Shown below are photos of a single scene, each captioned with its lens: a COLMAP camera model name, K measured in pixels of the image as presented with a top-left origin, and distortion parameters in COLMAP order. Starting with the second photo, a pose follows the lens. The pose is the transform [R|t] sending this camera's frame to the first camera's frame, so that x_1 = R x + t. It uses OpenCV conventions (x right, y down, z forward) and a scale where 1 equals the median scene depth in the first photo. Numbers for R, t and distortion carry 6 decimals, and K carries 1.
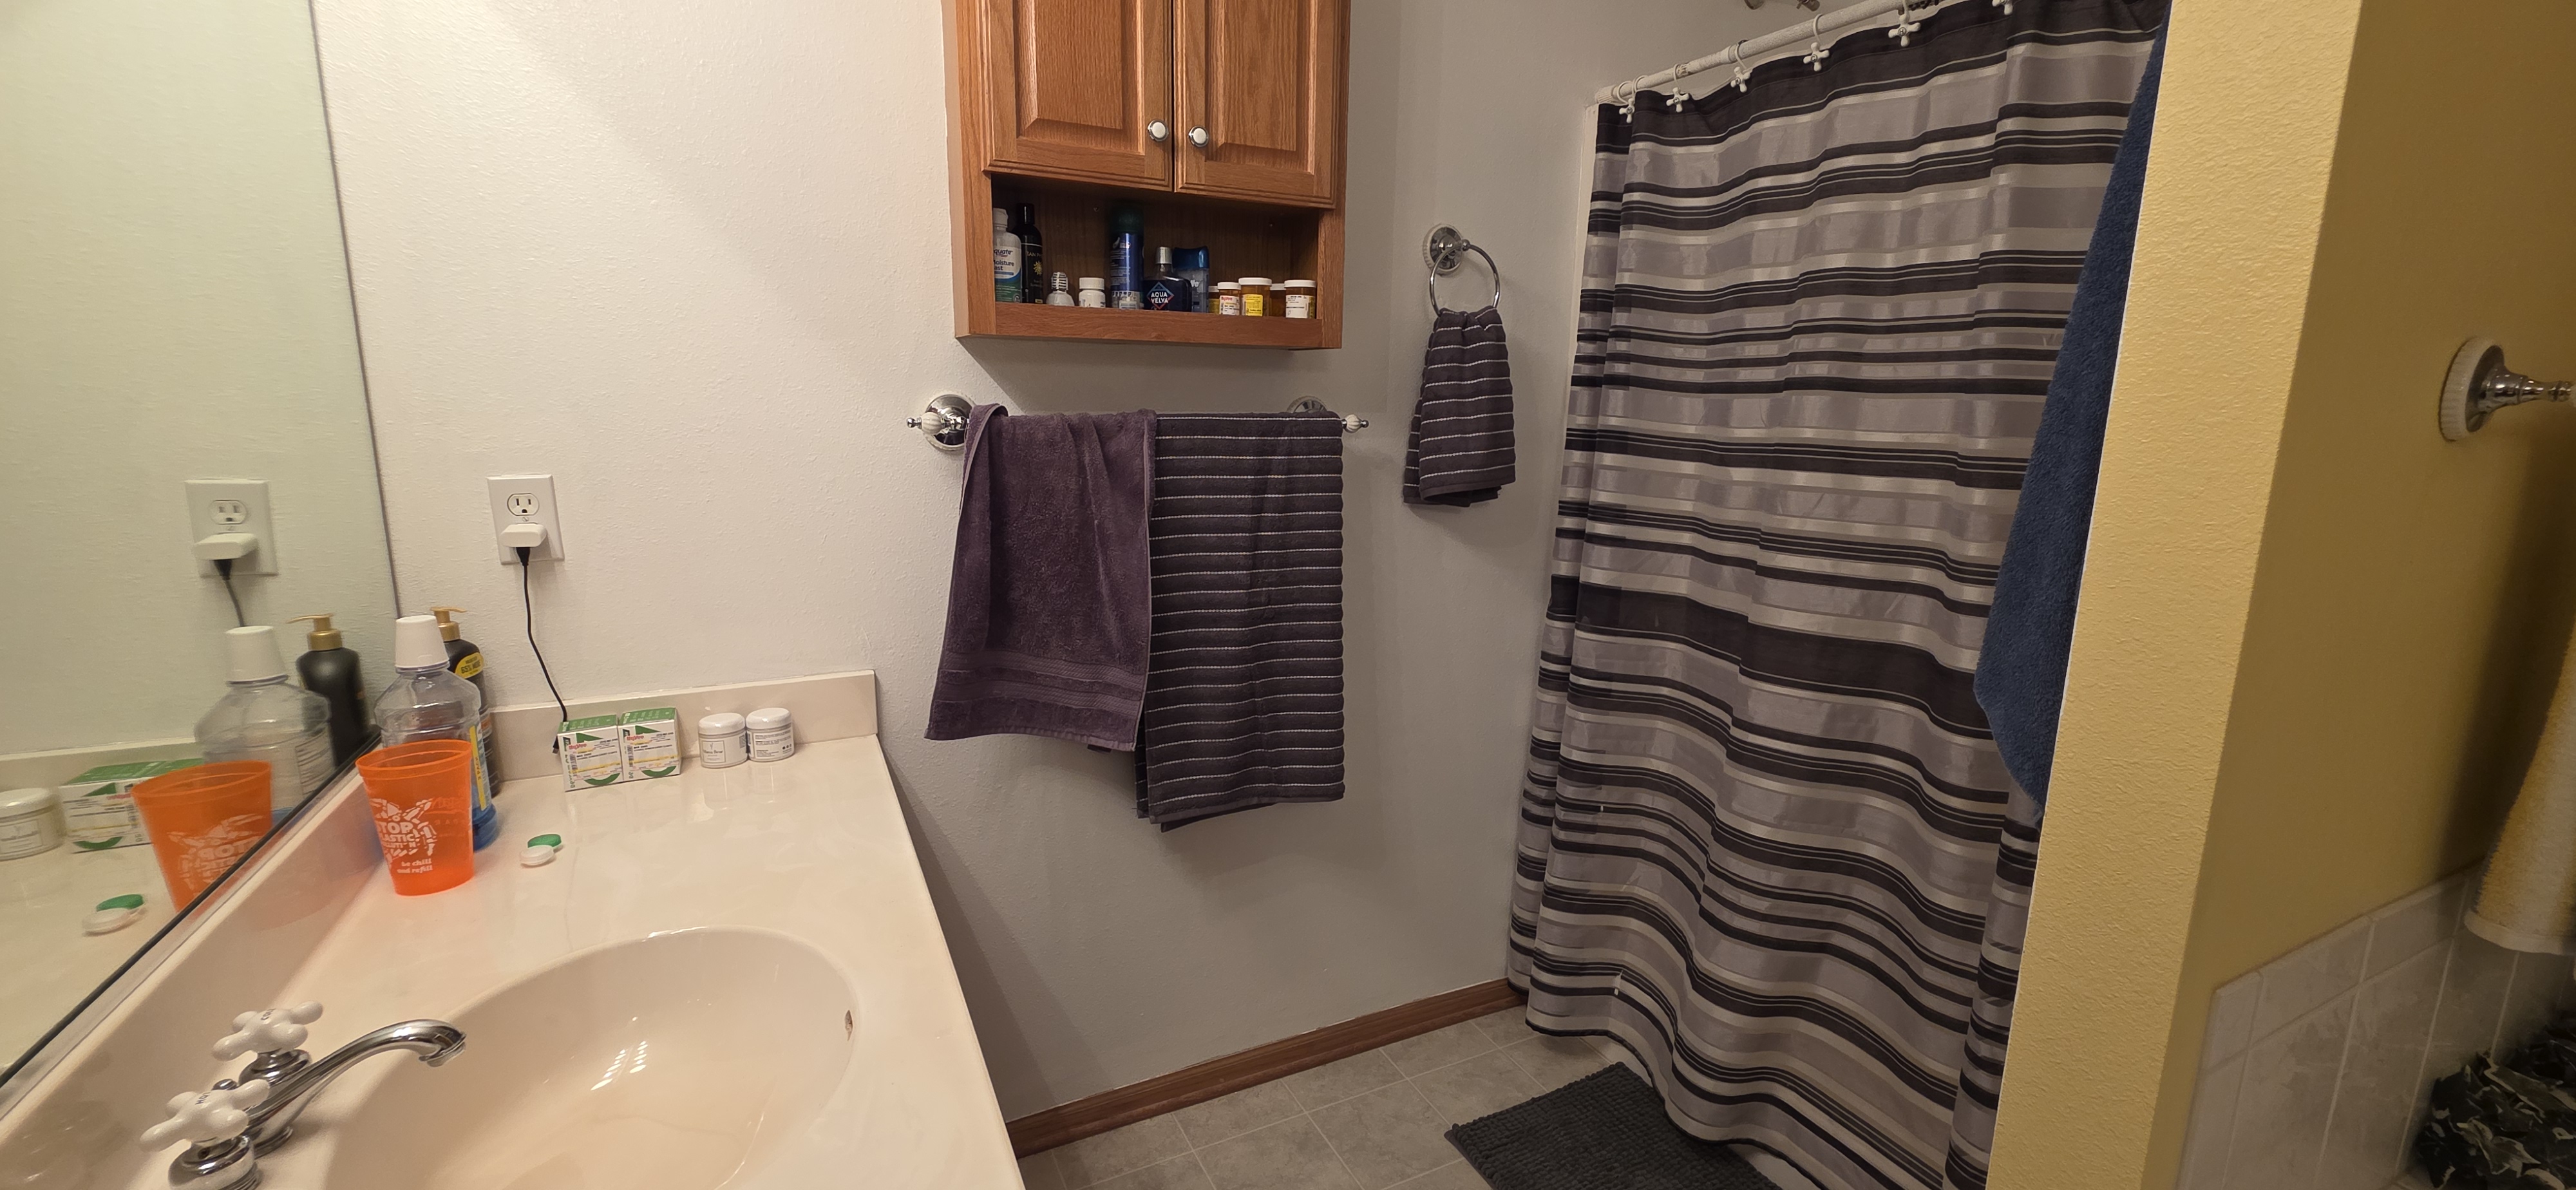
lens RADIAL K [[1035.1, 0, 1289.5], [0, 1035.1, 591.9], [0, 0, 1]] dist [0.005943, -0.000090]
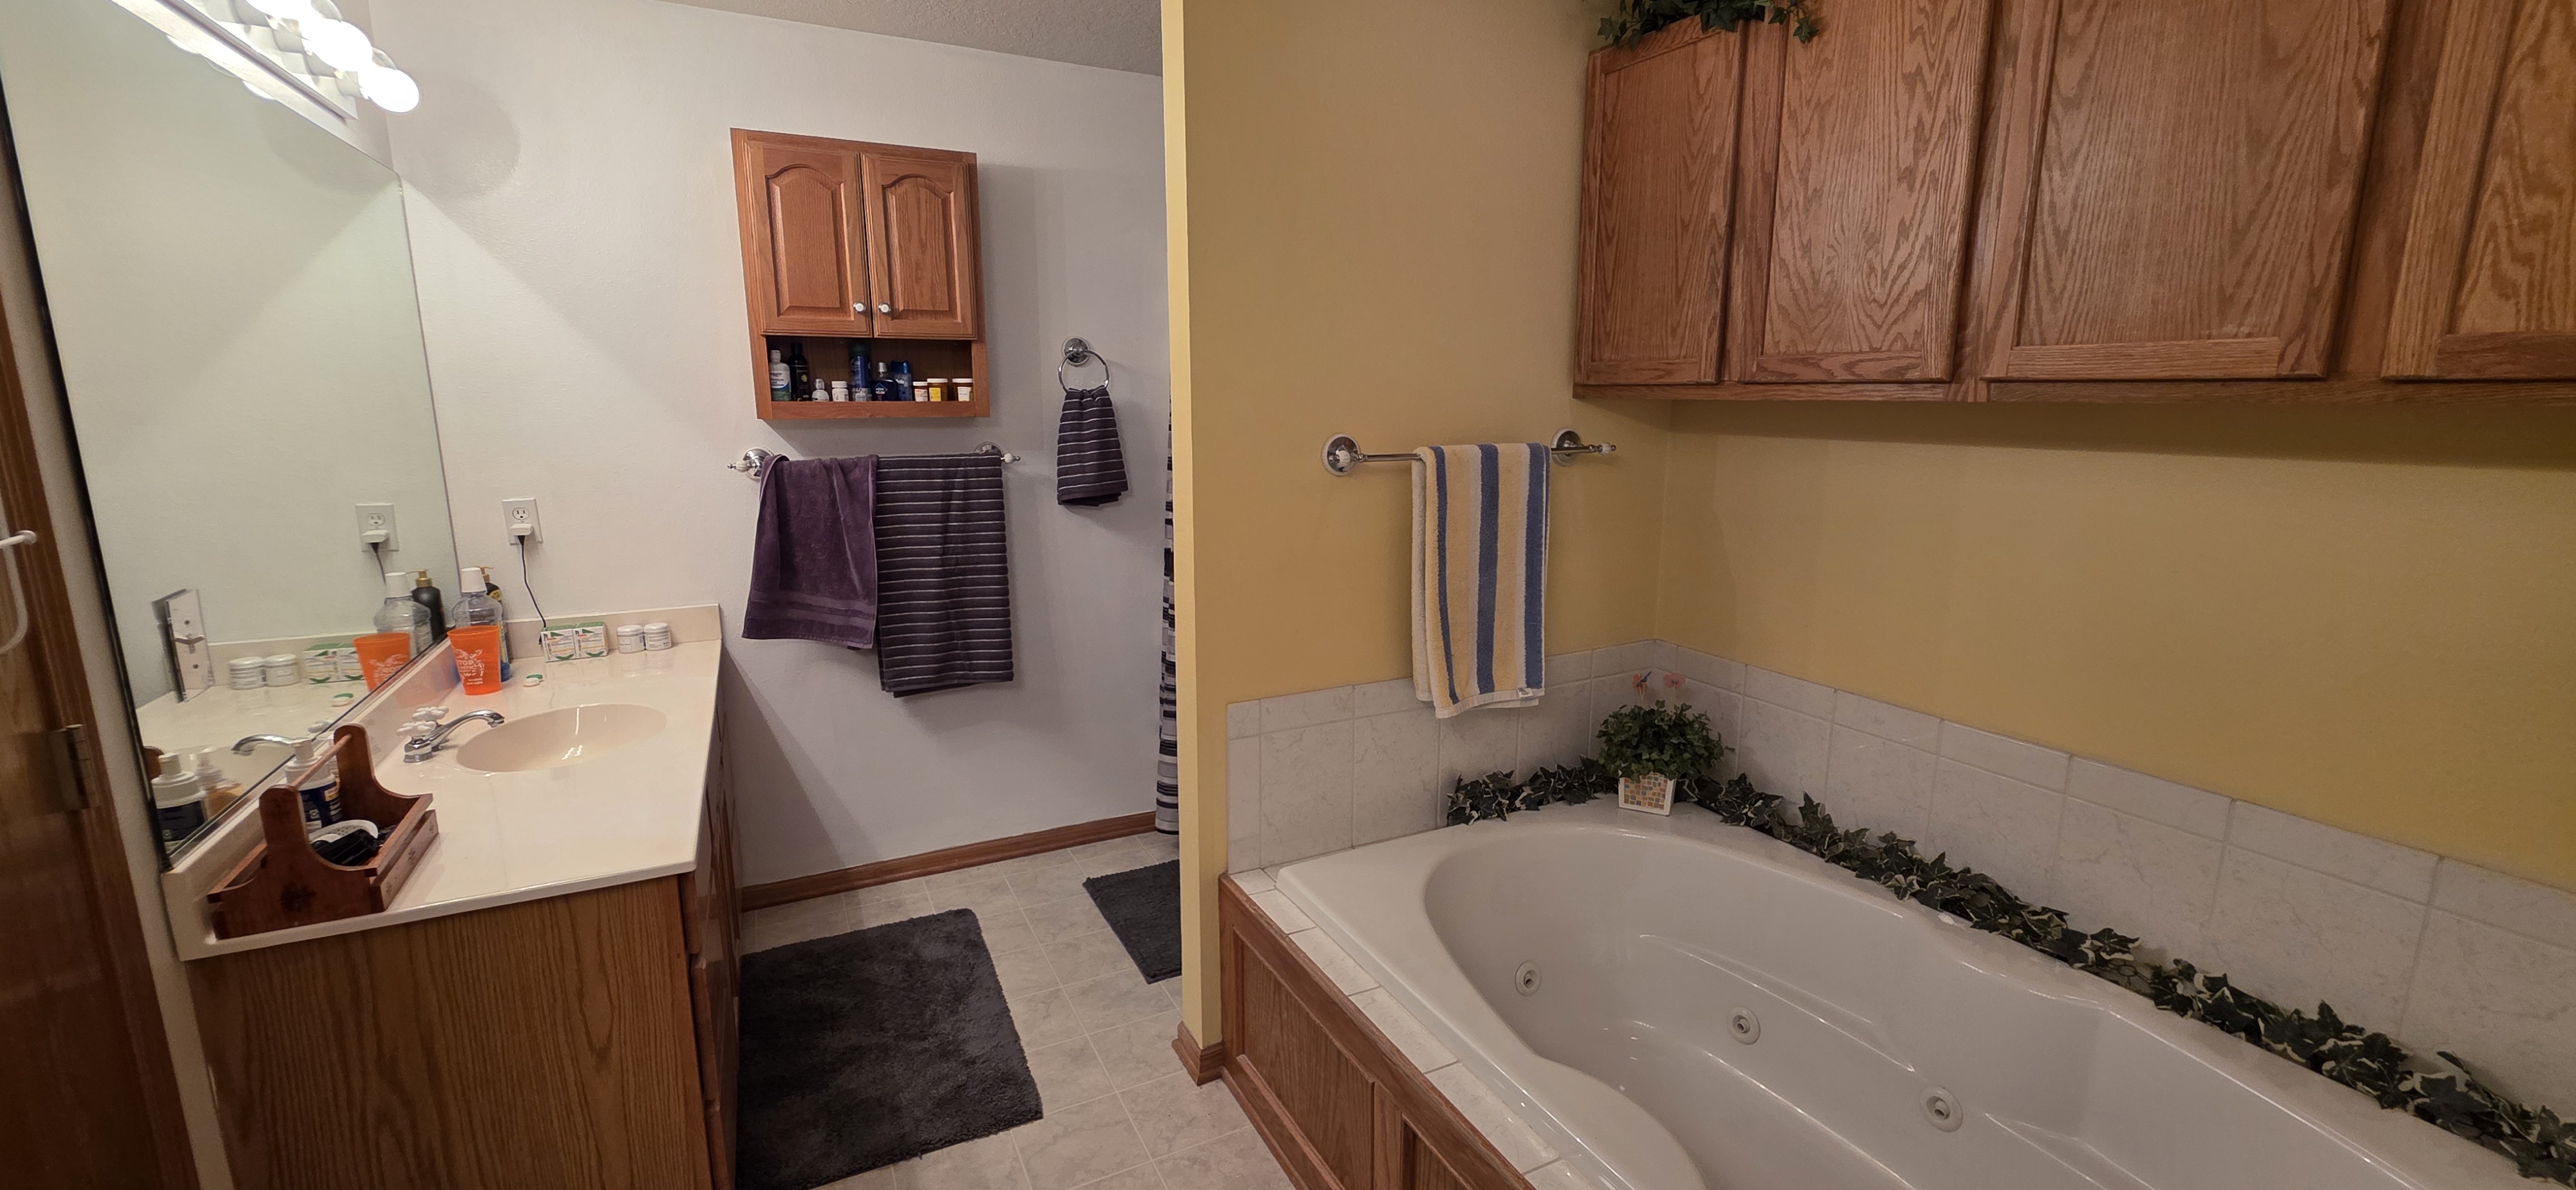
lens RADIAL K [[1035.1, 0, 1289.6], [0, 1035.1, 595.4], [0, 0, 1]] dist [0.005943, -0.000090]
pose [[0.999793, -0.019059, 0.007066, 0.588123], [0.019072, 0.999817, -0.001778, 0.085716], [-0.007031, 0.001913, 0.999973, -0.820052]]
